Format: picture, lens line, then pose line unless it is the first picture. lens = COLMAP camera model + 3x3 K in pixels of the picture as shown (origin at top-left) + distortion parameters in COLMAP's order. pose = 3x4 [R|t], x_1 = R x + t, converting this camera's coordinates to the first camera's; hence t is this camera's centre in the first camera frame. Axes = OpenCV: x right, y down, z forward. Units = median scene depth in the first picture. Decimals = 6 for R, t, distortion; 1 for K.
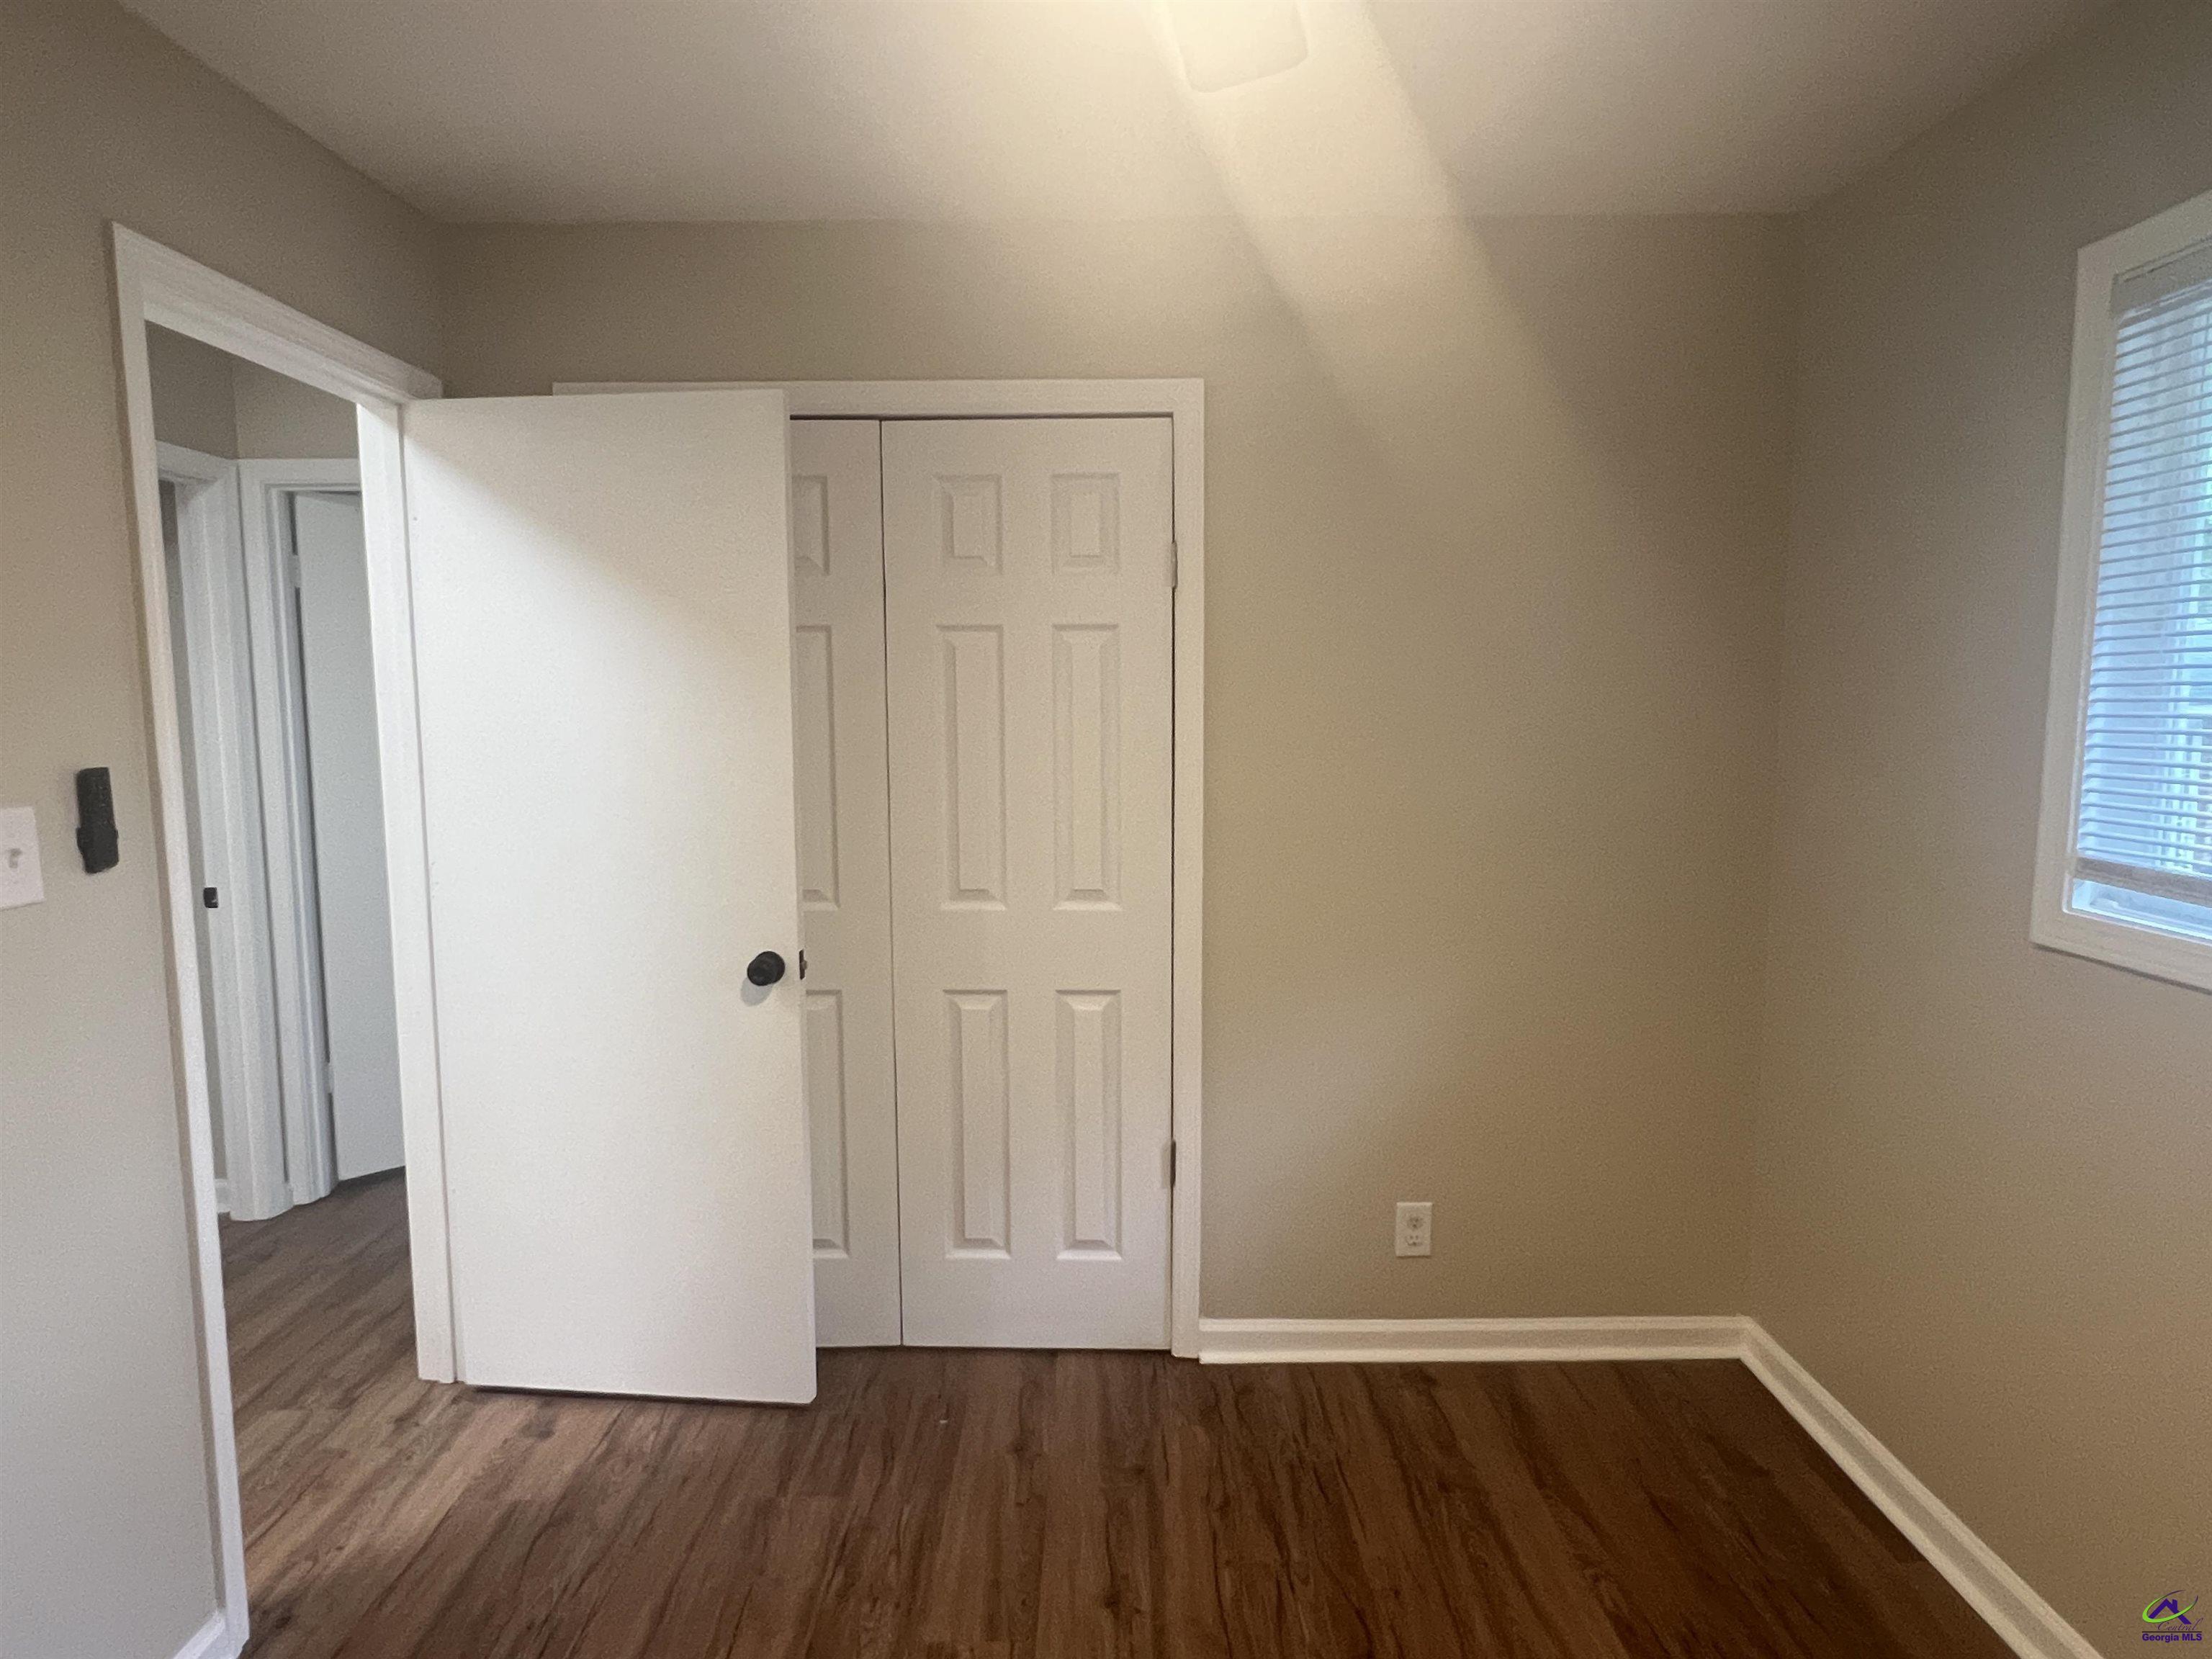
lens RADIAL K [[1307.8, 0, 1101.1], [0, 1307.8, 820.6], [0, 0, 1]] dist [0.000858, -0.003086]
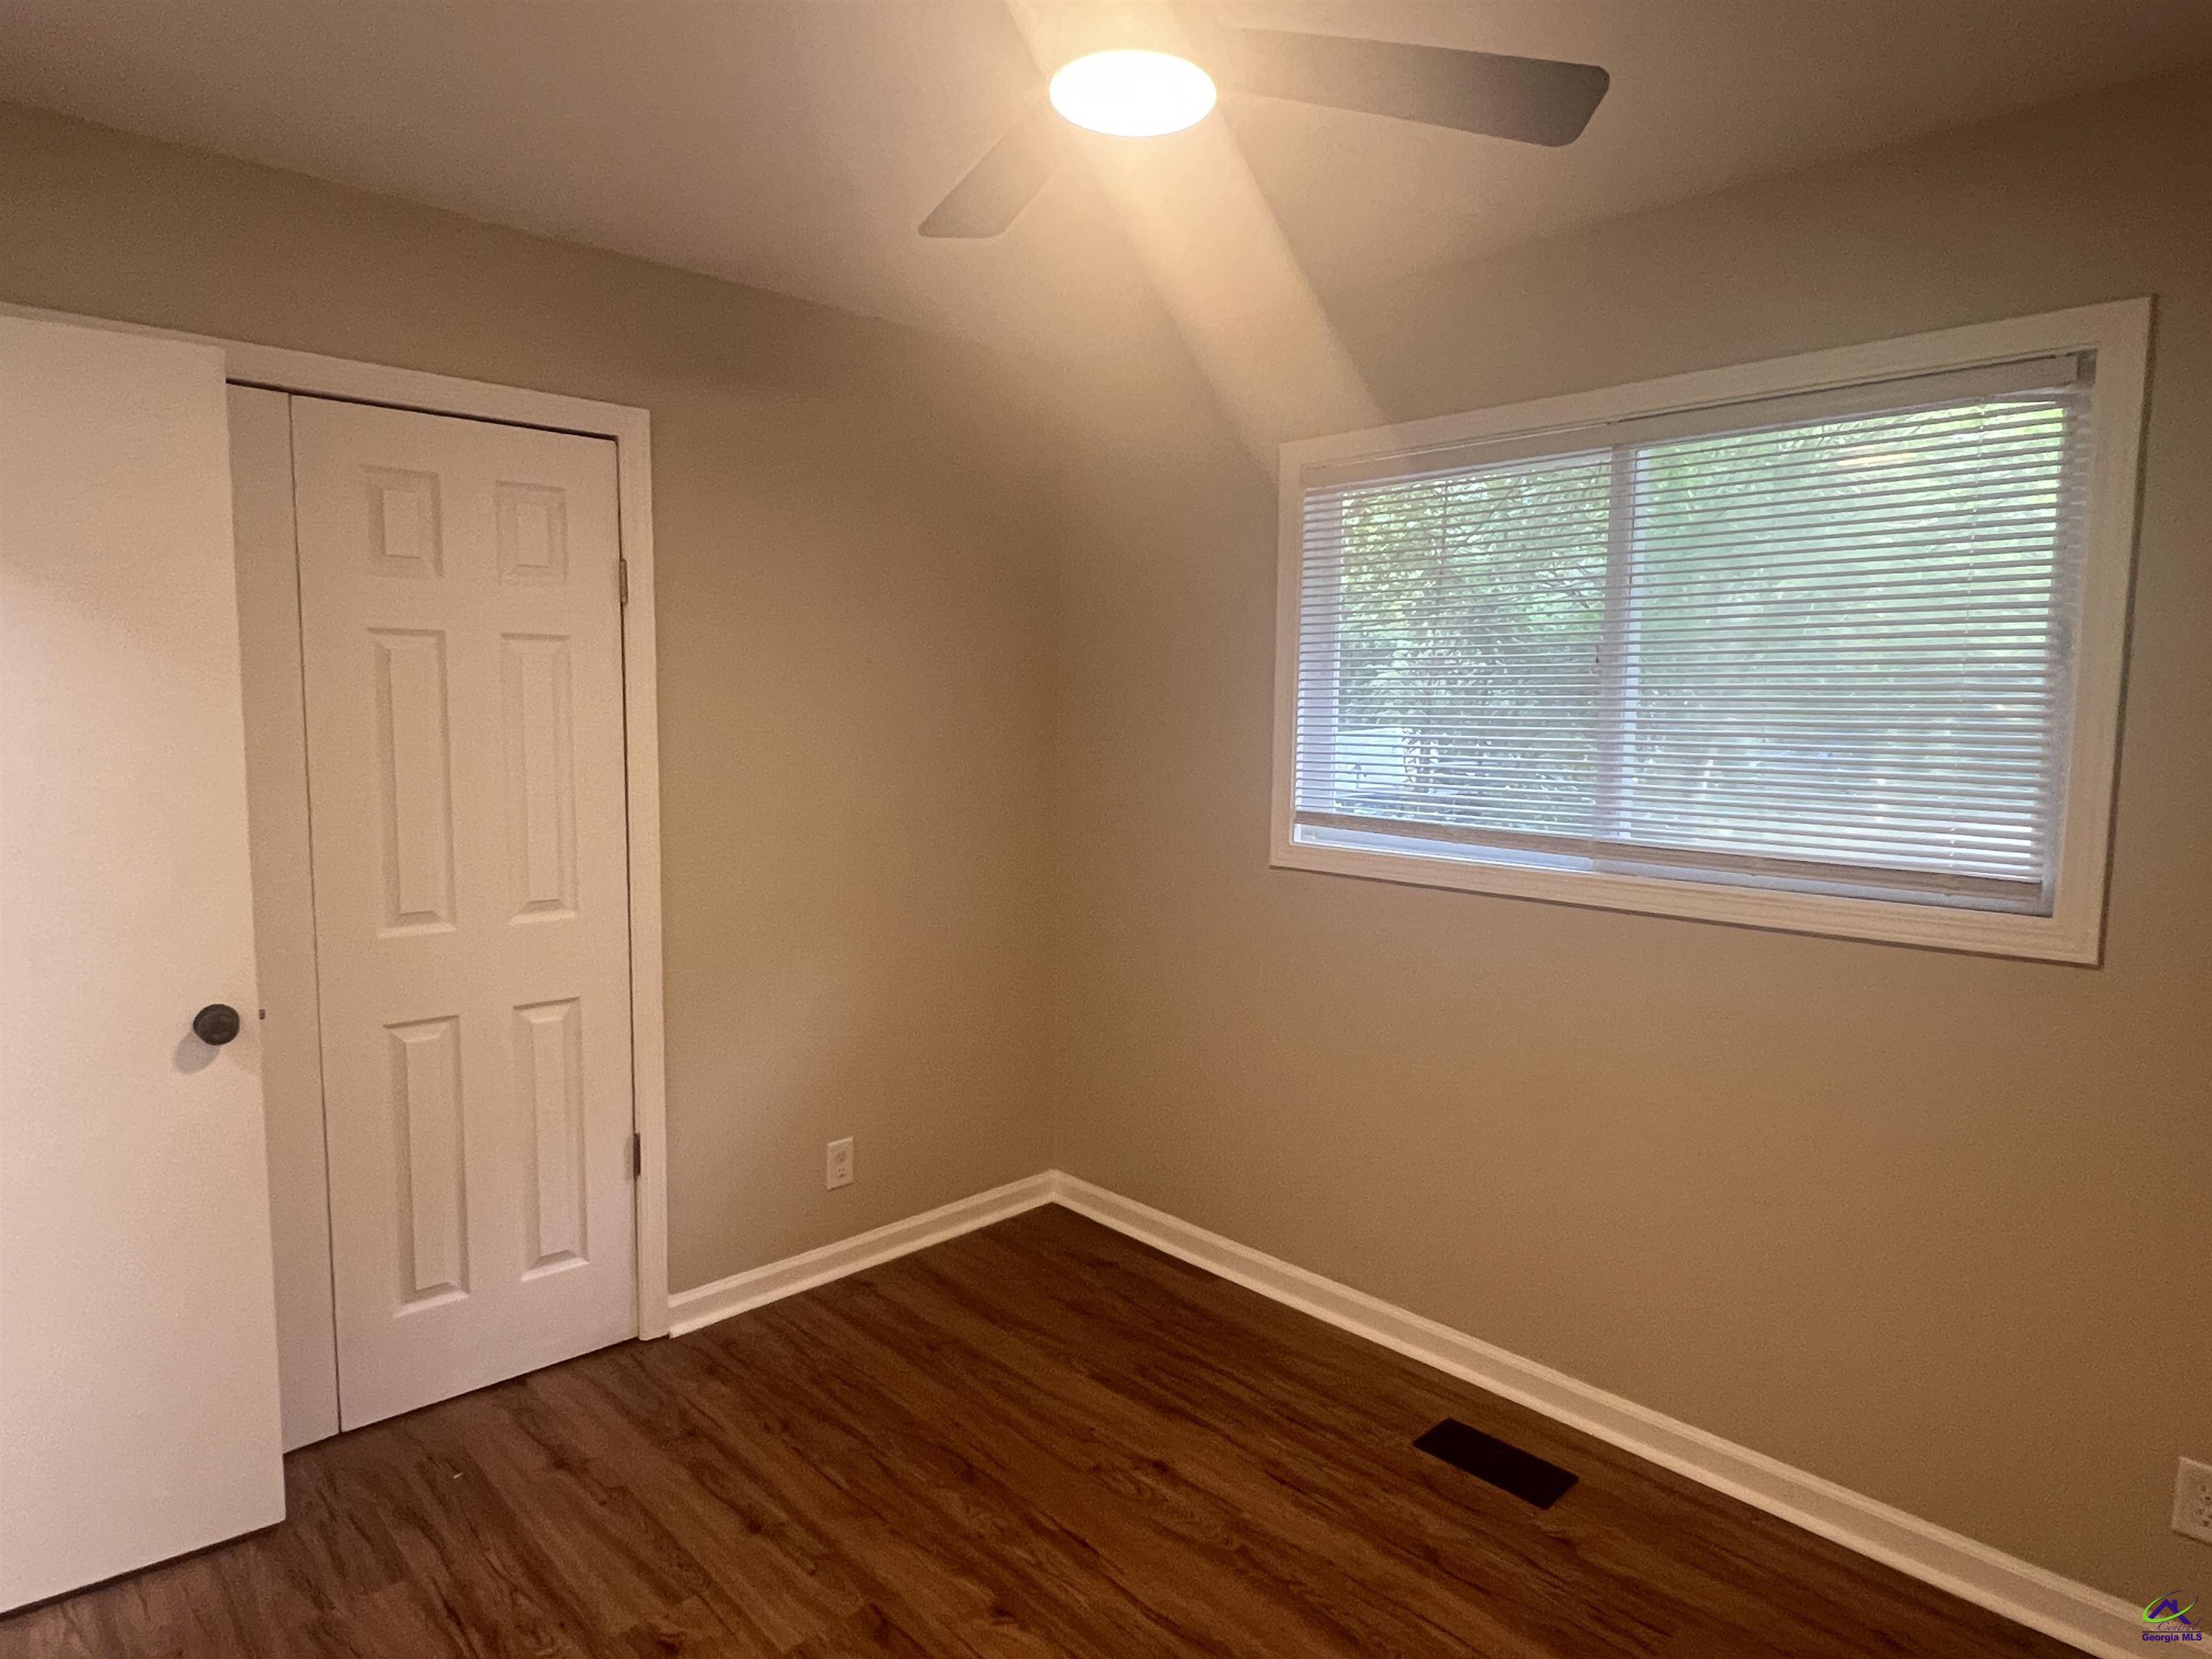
lens RADIAL K [[1274.7, 0, 1110.1], [0, 1274.7, 817.4], [0, 0, 1]] dist [-0.007949, 0.002048]
pose [[0.717367, -0.051149, 0.694815, -0.386886], [0.056547, 0.998286, 0.015107, -0.000598], [-0.694397, 0.028452, 0.719030, 0.002759]]
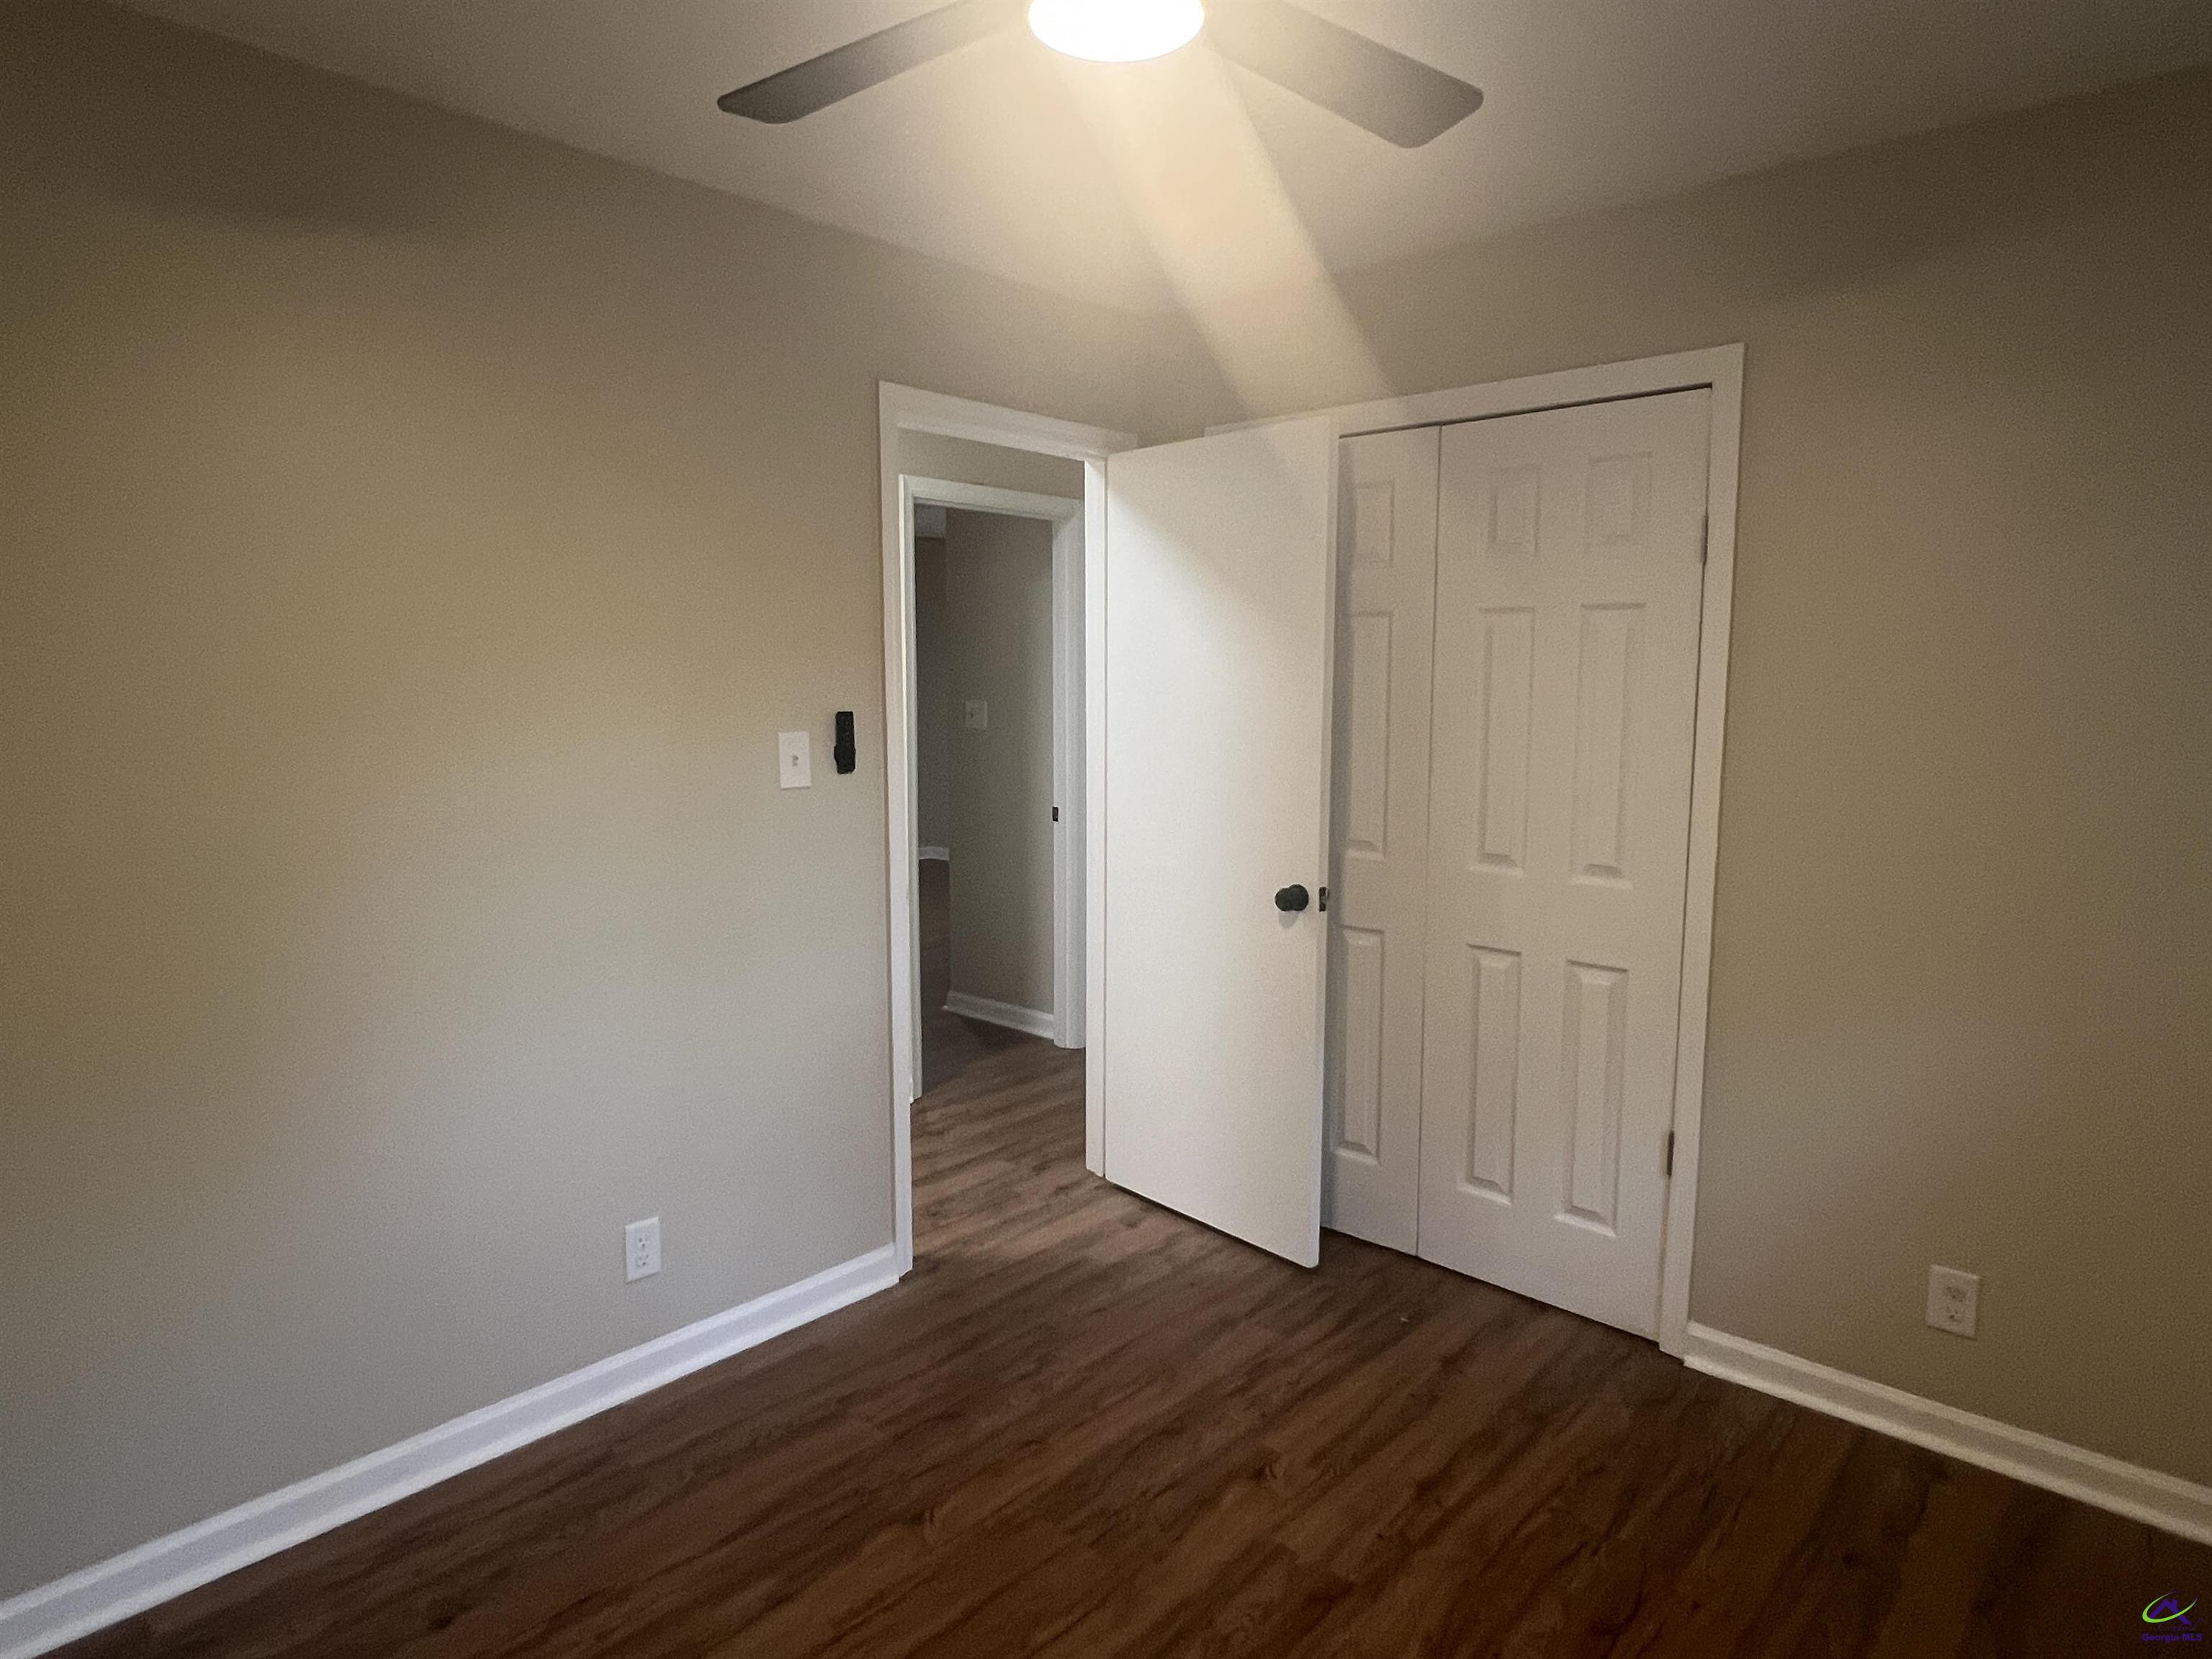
lens RADIAL K [[1307.8, 0, 1103.3], [0, 1307.8, 824.6], [0, 0, 1]] dist [0.000858, -0.003086]
pose [[0.740217, 0.085517, -0.666908, 0.394862], [-0.072225, 0.996253, 0.047585, 0.000457], [0.668478, 0.012945, 0.743620, -0.015989]]
